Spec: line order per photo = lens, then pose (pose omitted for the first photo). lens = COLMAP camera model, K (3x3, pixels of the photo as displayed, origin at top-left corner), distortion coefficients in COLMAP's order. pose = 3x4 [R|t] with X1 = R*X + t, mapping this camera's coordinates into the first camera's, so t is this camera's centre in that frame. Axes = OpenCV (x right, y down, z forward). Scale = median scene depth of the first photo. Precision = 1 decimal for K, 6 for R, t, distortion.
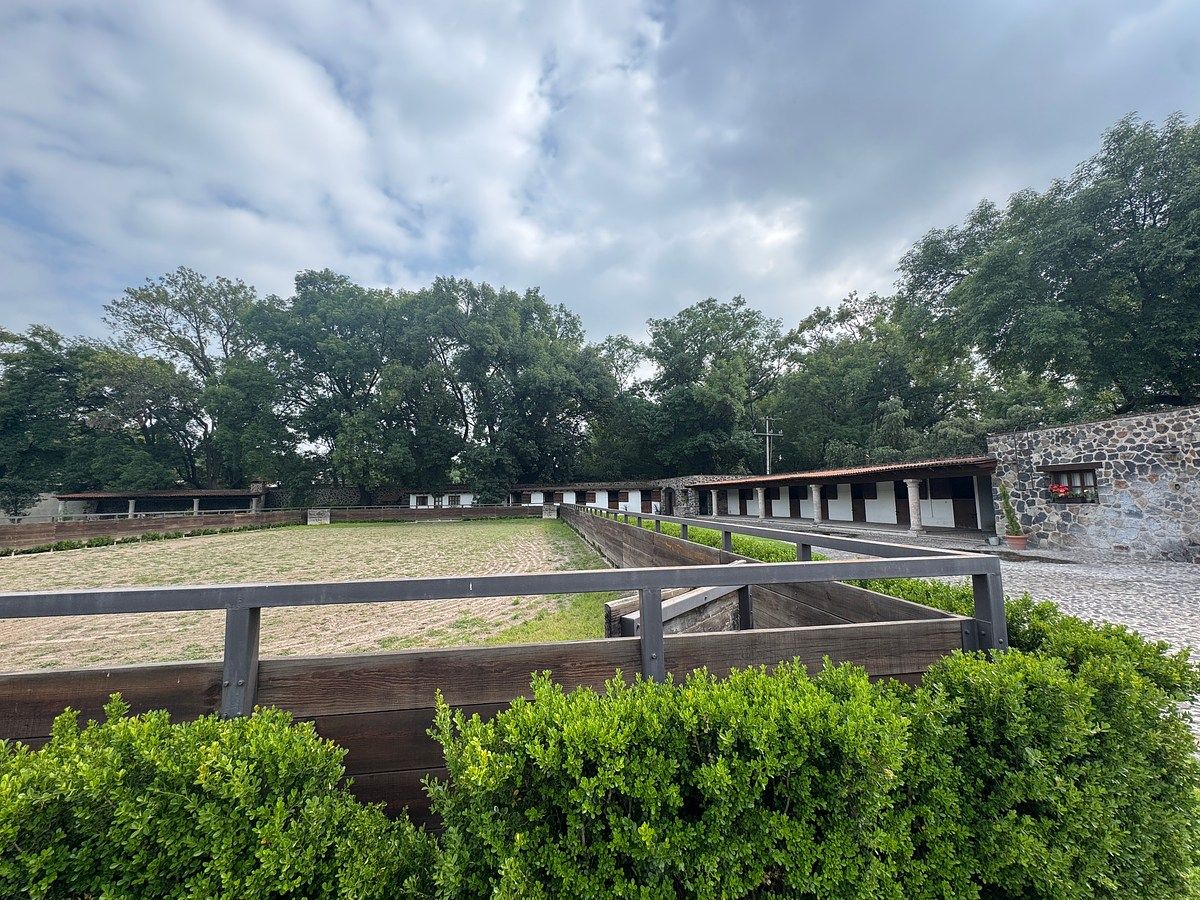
lens RADIAL K [[480.7, 0, 602.6], [0, 480.7, 450.8], [0, 0, 1]] dist [-0.006100, 0.000803]
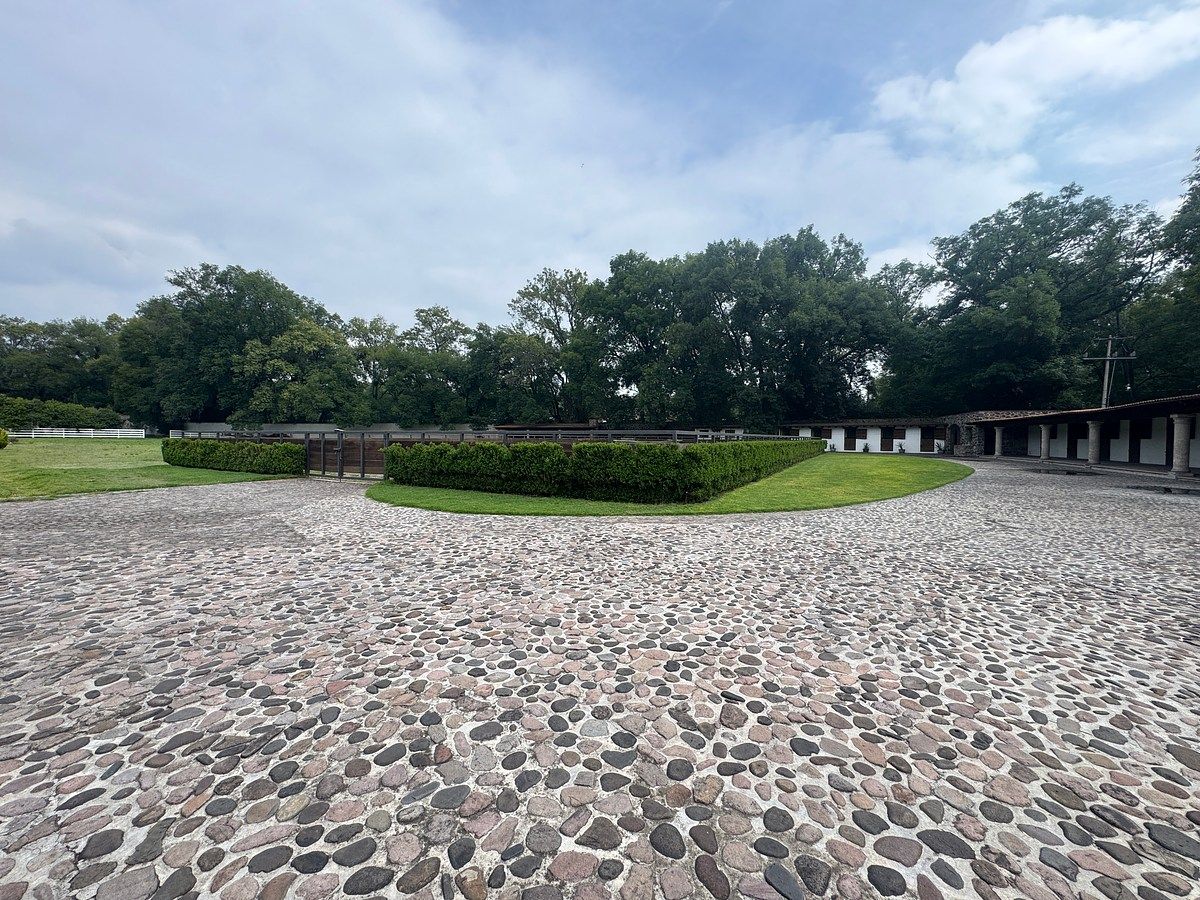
lens RADIAL K [[480.7, 0, 599.2], [0, 480.7, 448.7], [0, 0, 1]] dist [-0.006100, 0.000803]
pose [[0.812008, 0.037524, -0.582439, 0.115147], [0.036140, 0.992783, 0.114345, -0.006588], [0.582526, -0.113899, 0.804792, -0.128957]]
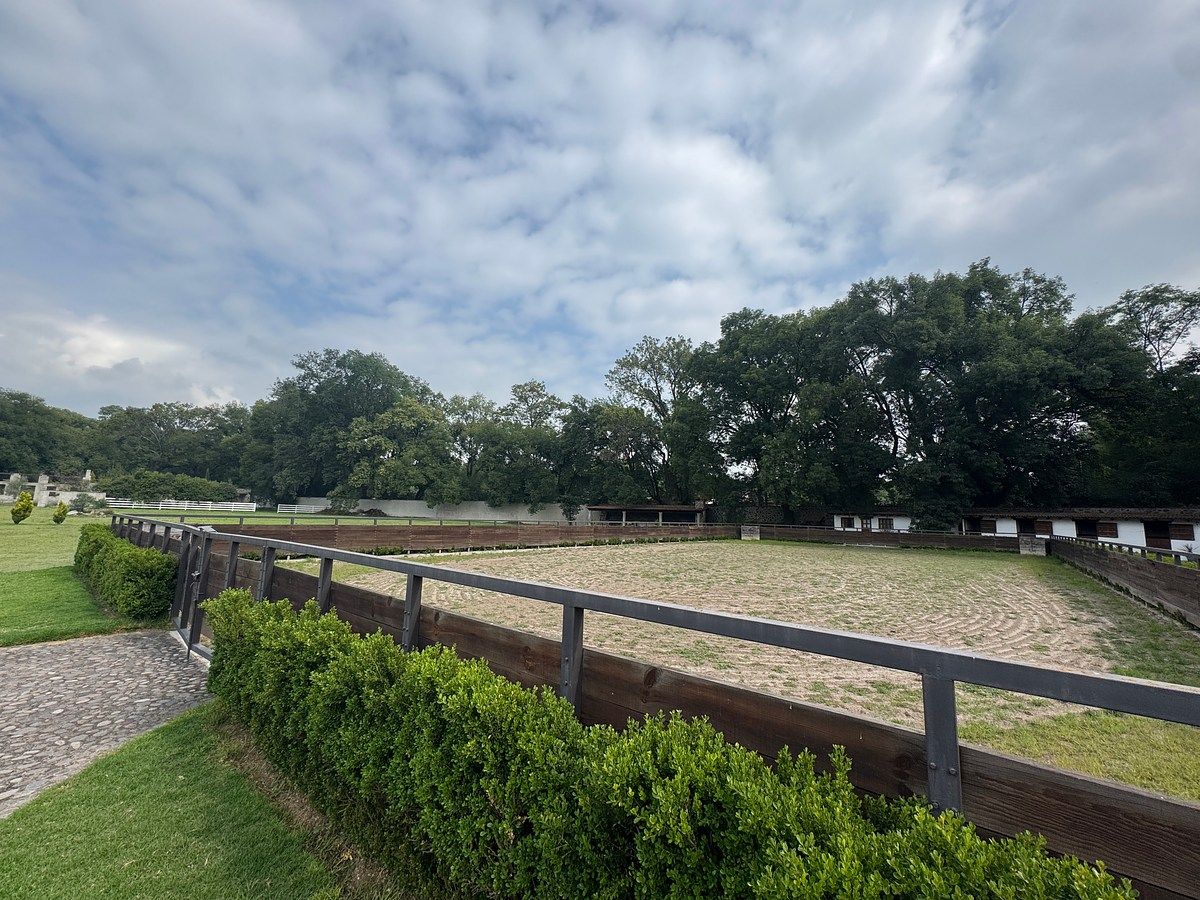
lens RADIAL K [[480.7, 0, 598.3], [0, 480.7, 453.2], [0, 0, 1]] dist [-0.006100, 0.000803]
pose [[0.682206, -0.054661, -0.729114, -0.015829], [0.029648, 0.998450, -0.047112, -0.001644], [0.730558, 0.010524, 0.682769, -0.001227]]
